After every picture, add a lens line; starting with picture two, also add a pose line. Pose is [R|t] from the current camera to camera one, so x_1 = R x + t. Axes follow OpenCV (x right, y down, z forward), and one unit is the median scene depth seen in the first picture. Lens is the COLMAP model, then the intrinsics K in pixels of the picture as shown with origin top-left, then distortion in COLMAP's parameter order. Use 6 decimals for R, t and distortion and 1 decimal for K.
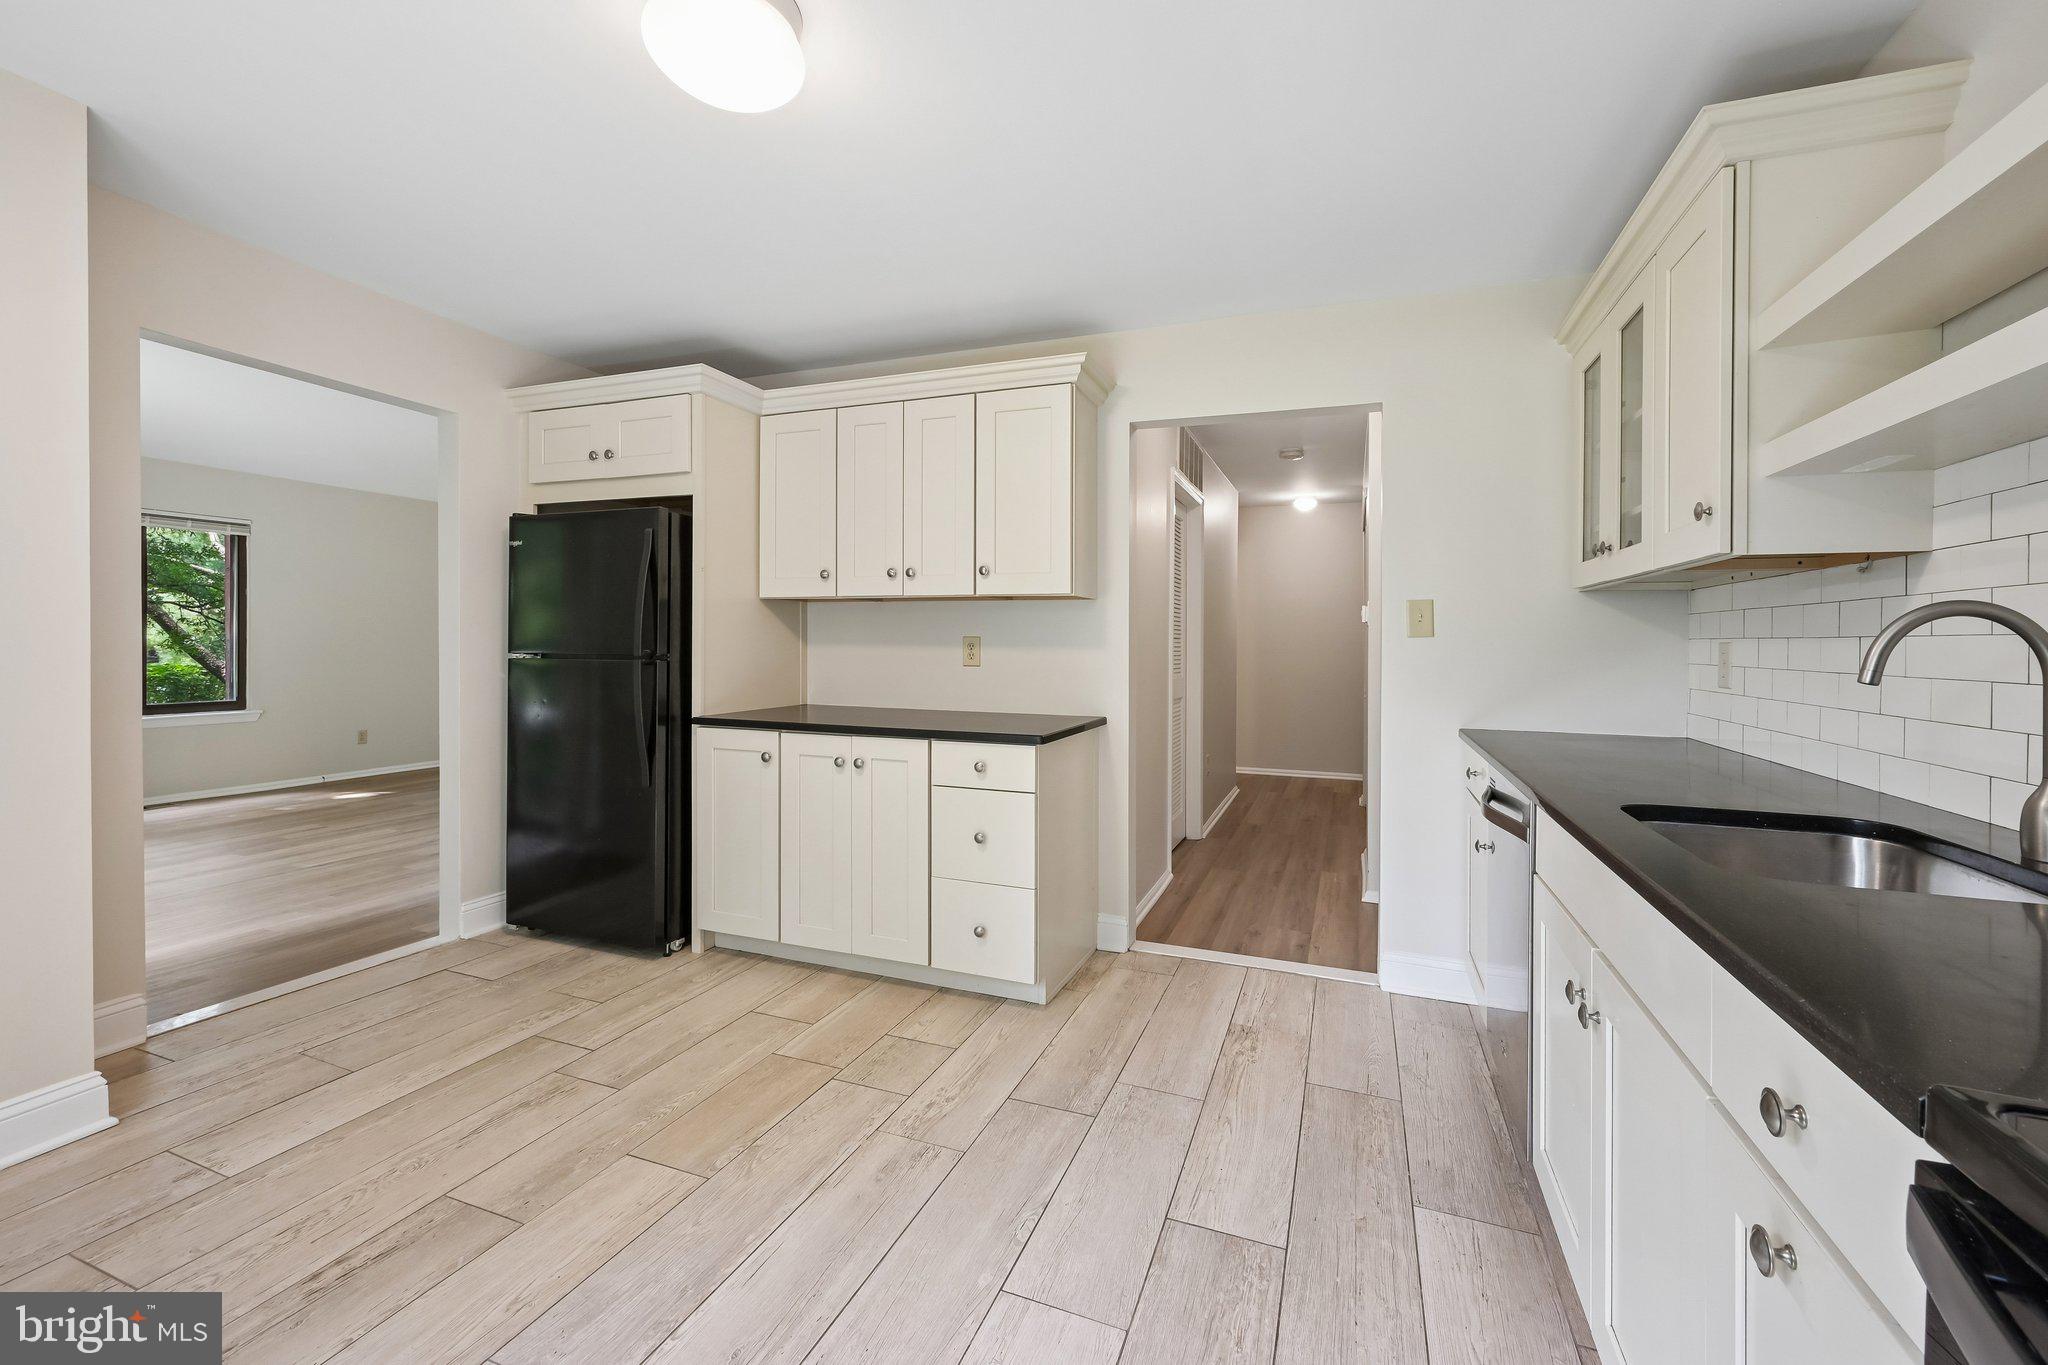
lens RADIAL K [[824.1, 0, 1039.1], [0, 824.1, 652.4], [0, 0, 1]] dist [-0.001802, 0.000133]
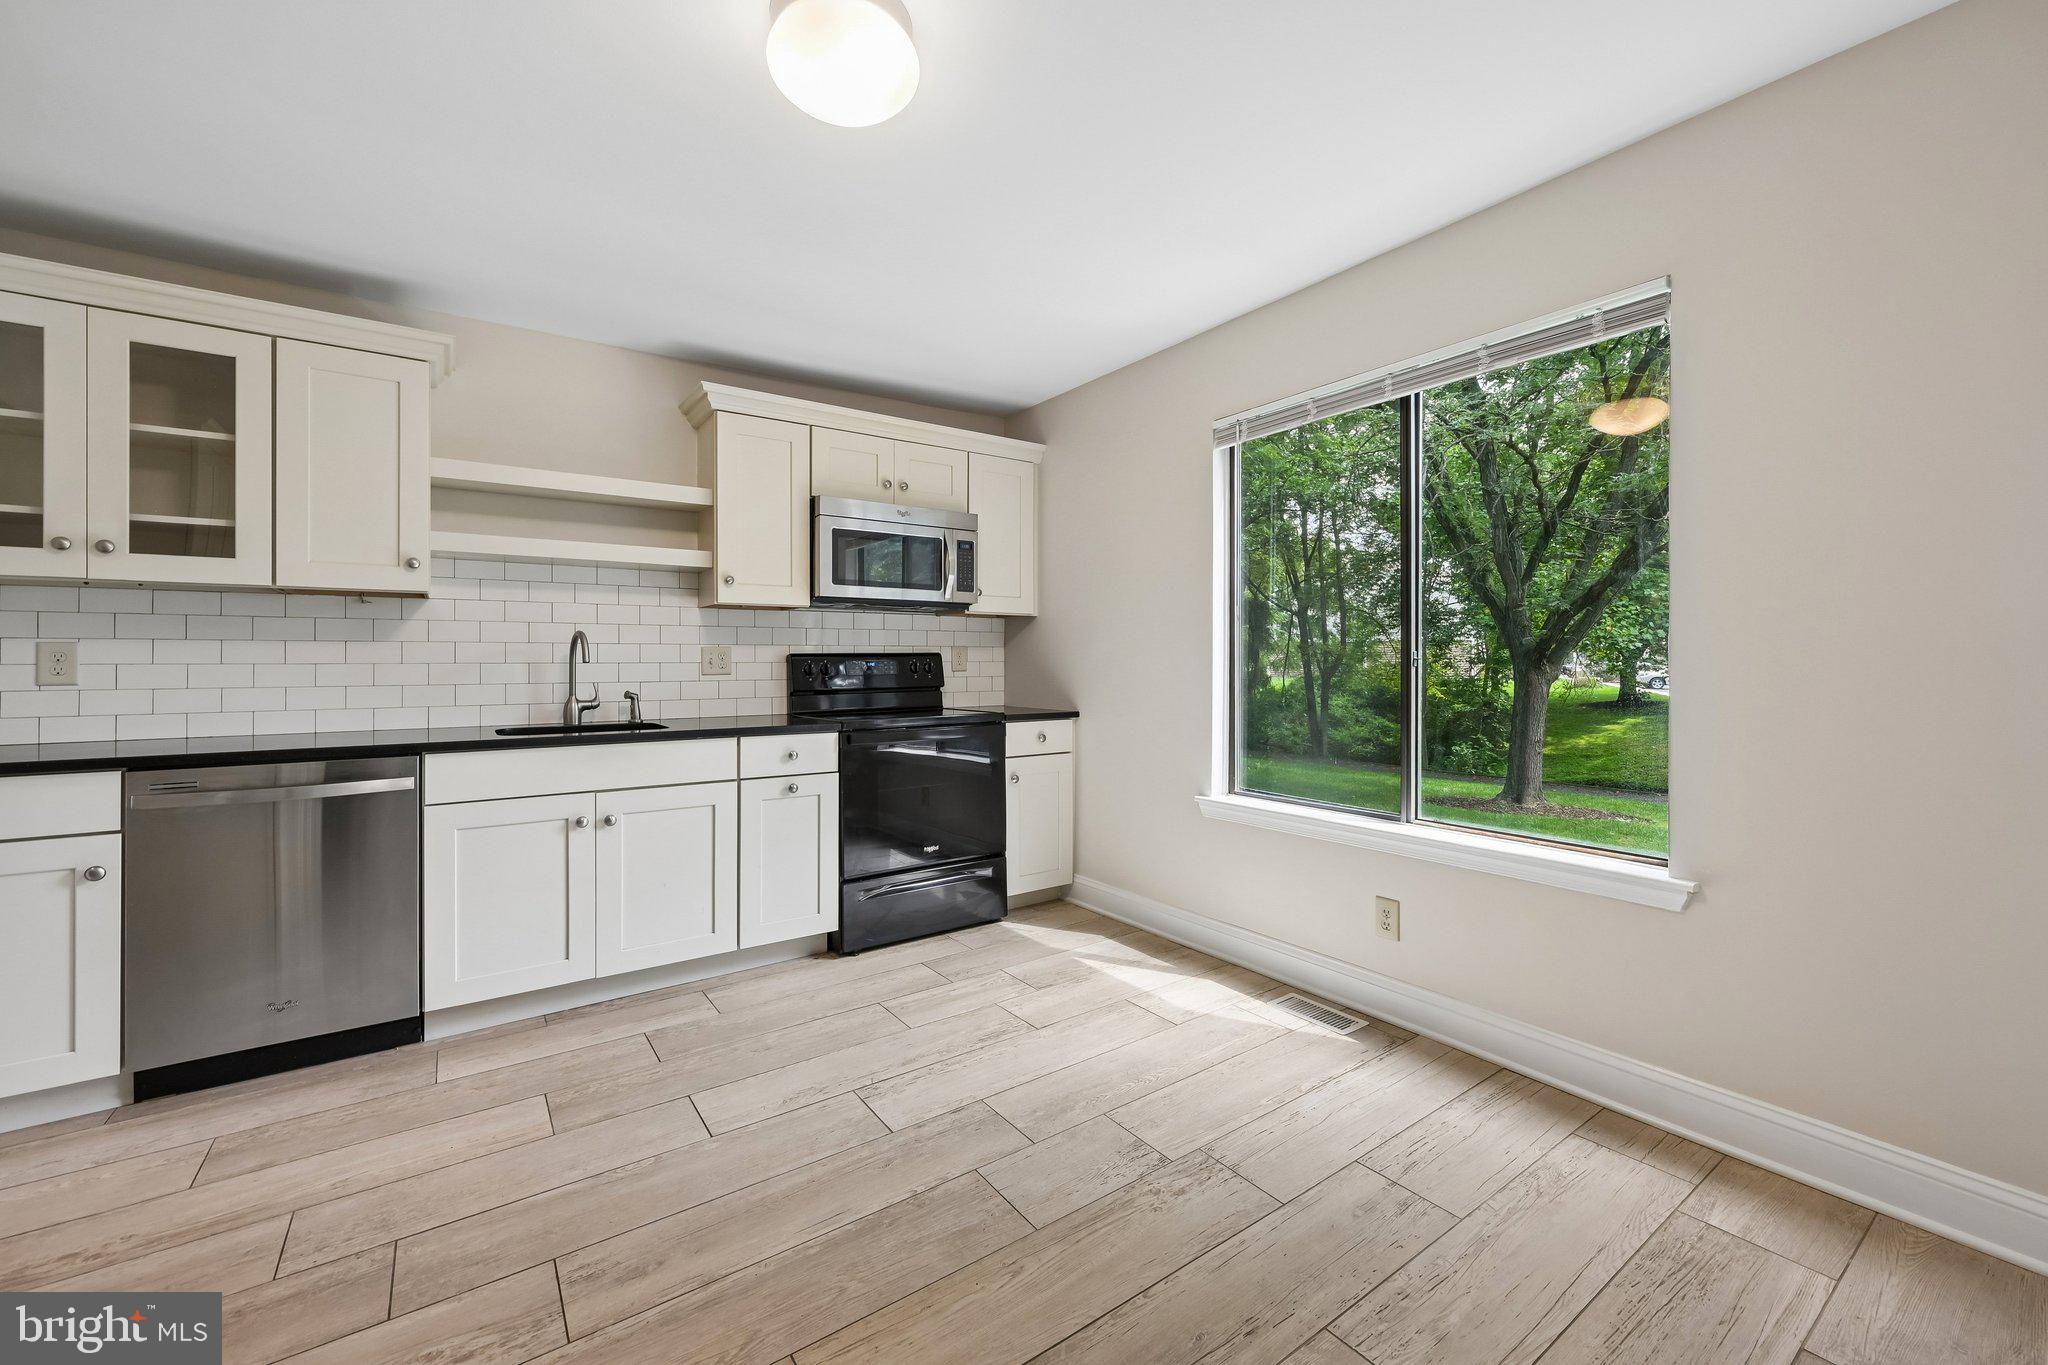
lens RADIAL K [[824.1, 0, 1033.9], [0, 824.1, 667.9], [0, 0, 1]] dist [-0.001802, 0.000133]
pose [[-0.829715, -0.011964, 0.558059, -0.783487], [0.001541, 0.999717, 0.023724, -0.001629], [-0.558185, 0.020544, -0.829462, 1.170586]]
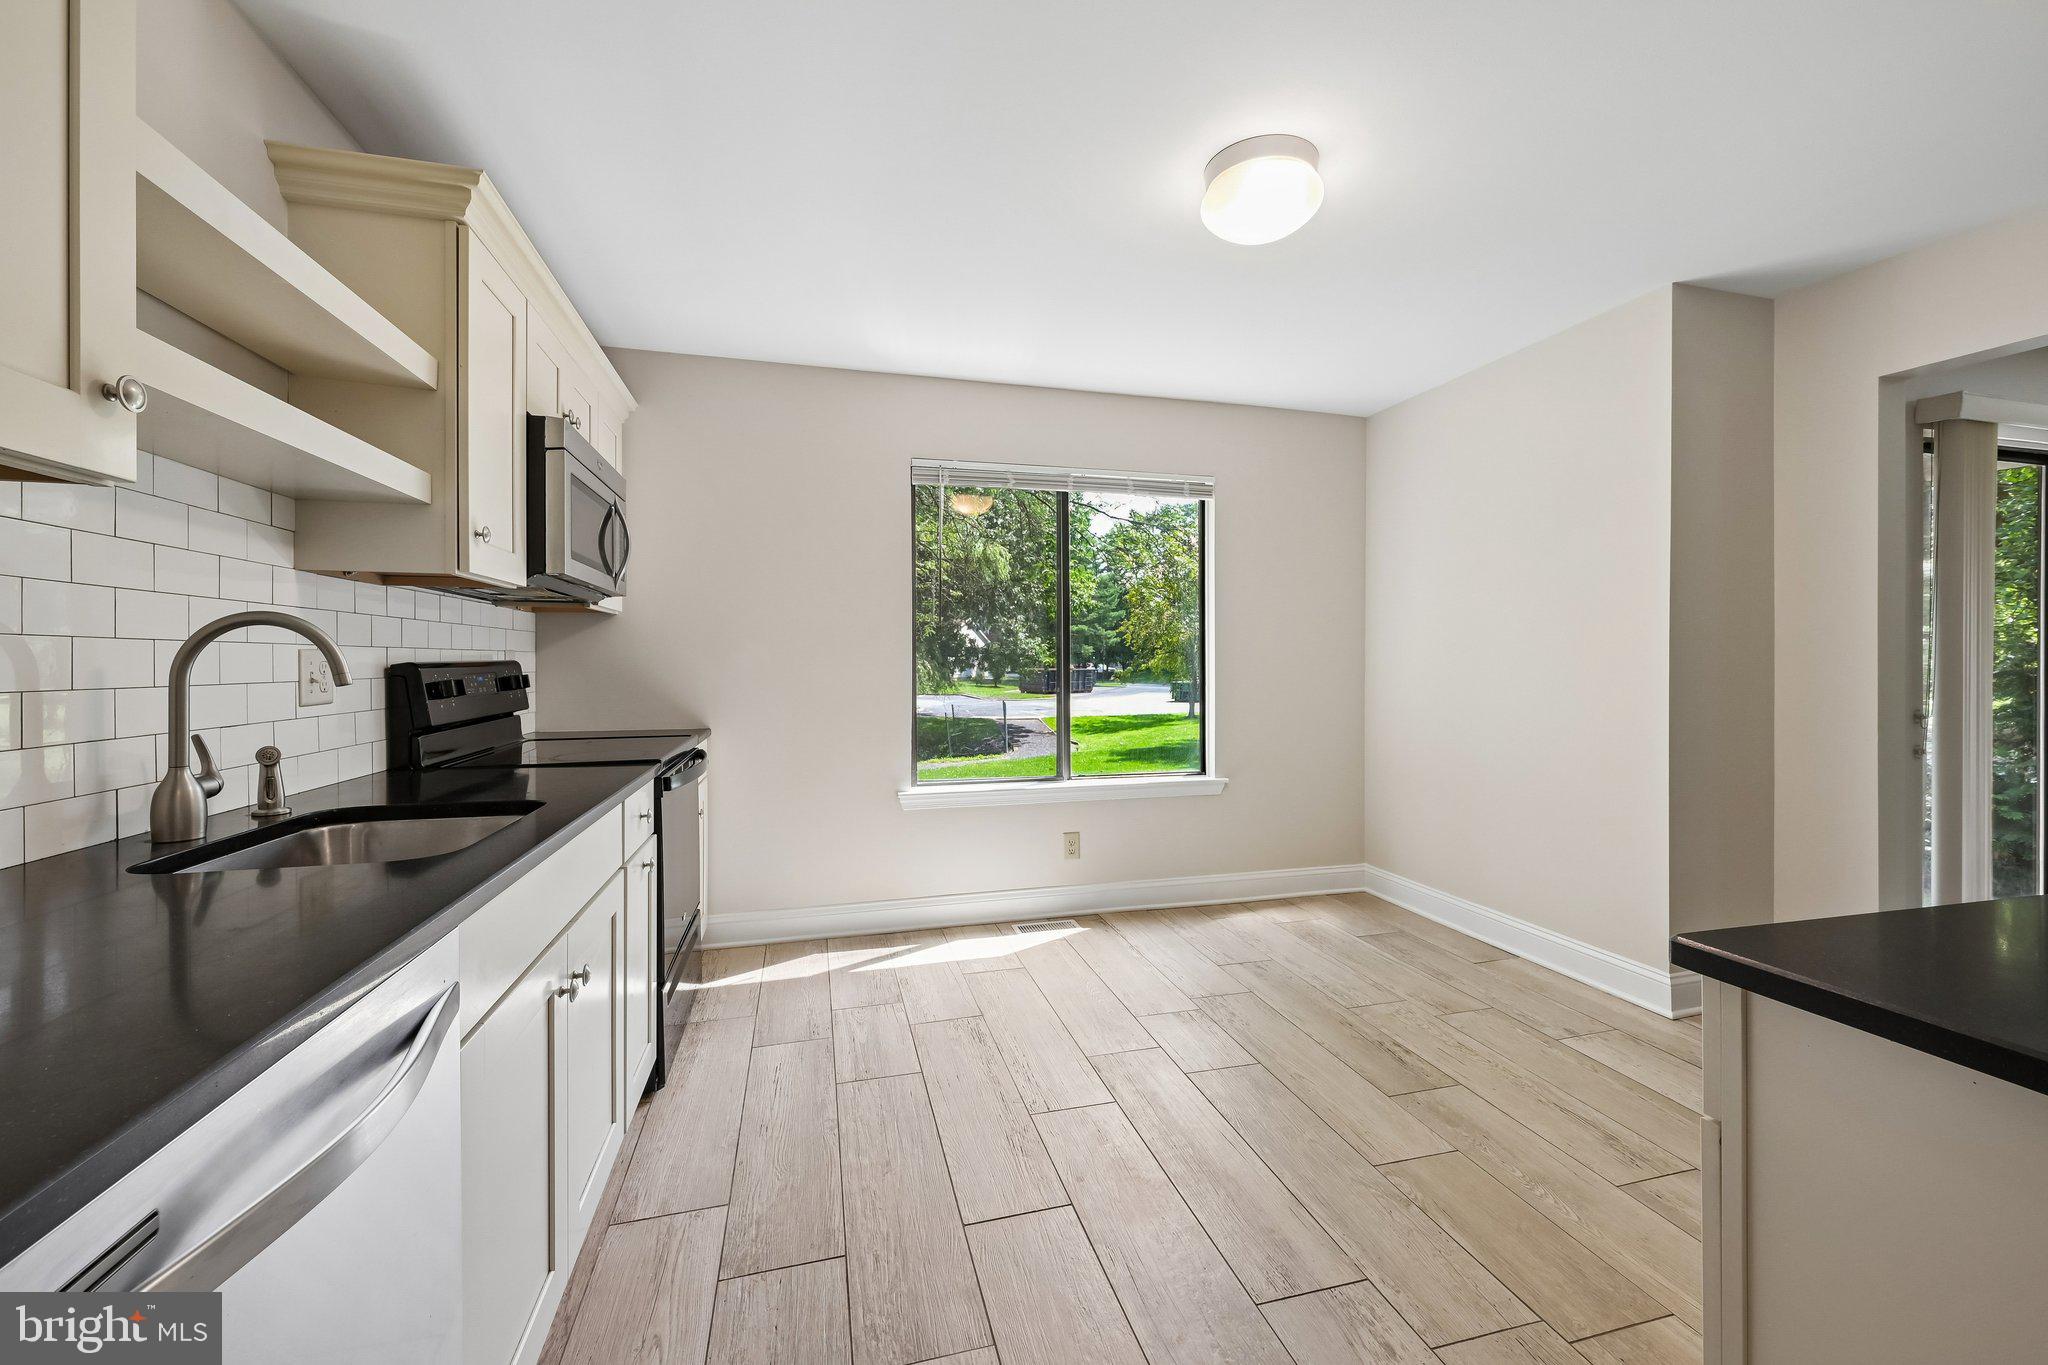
lens RADIAL K [[824.1, 0, 1032.4], [0, 824.1, 665.7], [0, 0, 1]] dist [-0.001802, 0.000133]
pose [[-0.808096, -0.005129, -0.589029, 0.460349], [-0.015375, 0.999805, 0.012387, -0.010105], [0.588851, 0.019066, -0.808017, 1.251722]]
